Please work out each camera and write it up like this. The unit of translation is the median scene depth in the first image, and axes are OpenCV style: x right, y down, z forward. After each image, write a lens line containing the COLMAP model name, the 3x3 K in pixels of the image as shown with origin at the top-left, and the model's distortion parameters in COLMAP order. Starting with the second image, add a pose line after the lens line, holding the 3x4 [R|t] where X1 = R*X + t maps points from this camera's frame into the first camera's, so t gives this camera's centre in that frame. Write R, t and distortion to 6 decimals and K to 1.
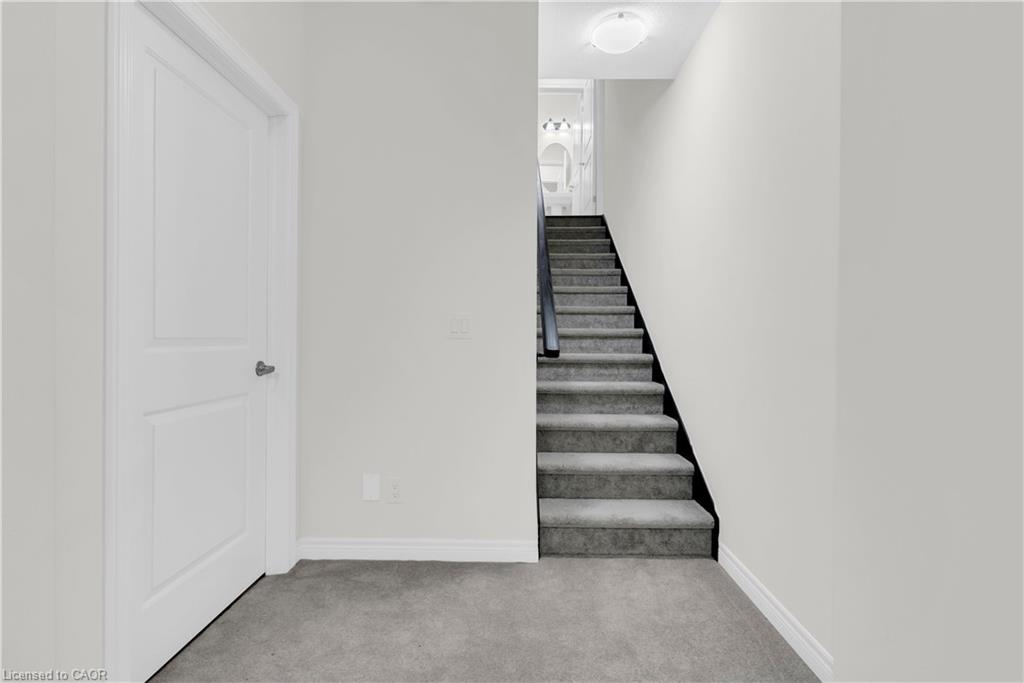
lens RADIAL K [[463.1, 0, 511.4], [0, 463.1, 338.3], [0, 0, 1]] dist [-0.009551, 0.002971]
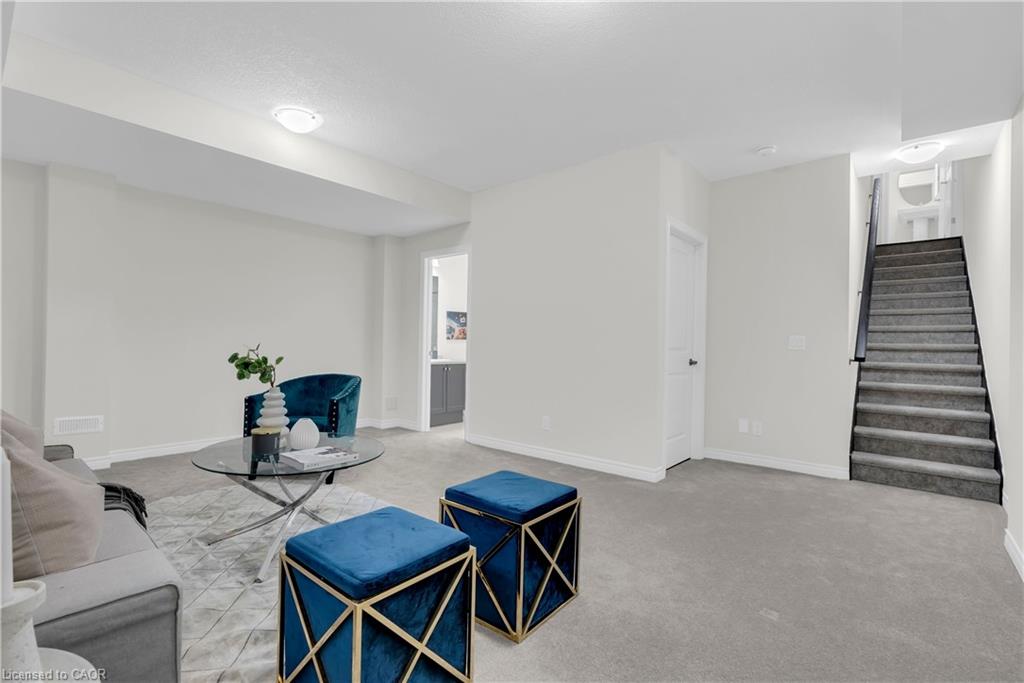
lens RADIAL K [[463.1, 0, 512.3], [0, 463.1, 344.3], [0, 0, 1]] dist [-0.009551, 0.002971]
pose [[0.772156, 0.004247, -0.635419, 0.139371], [-0.012865, 0.999877, -0.008950, 0.007387], [0.635303, 0.015085, 0.772116, -0.878525]]
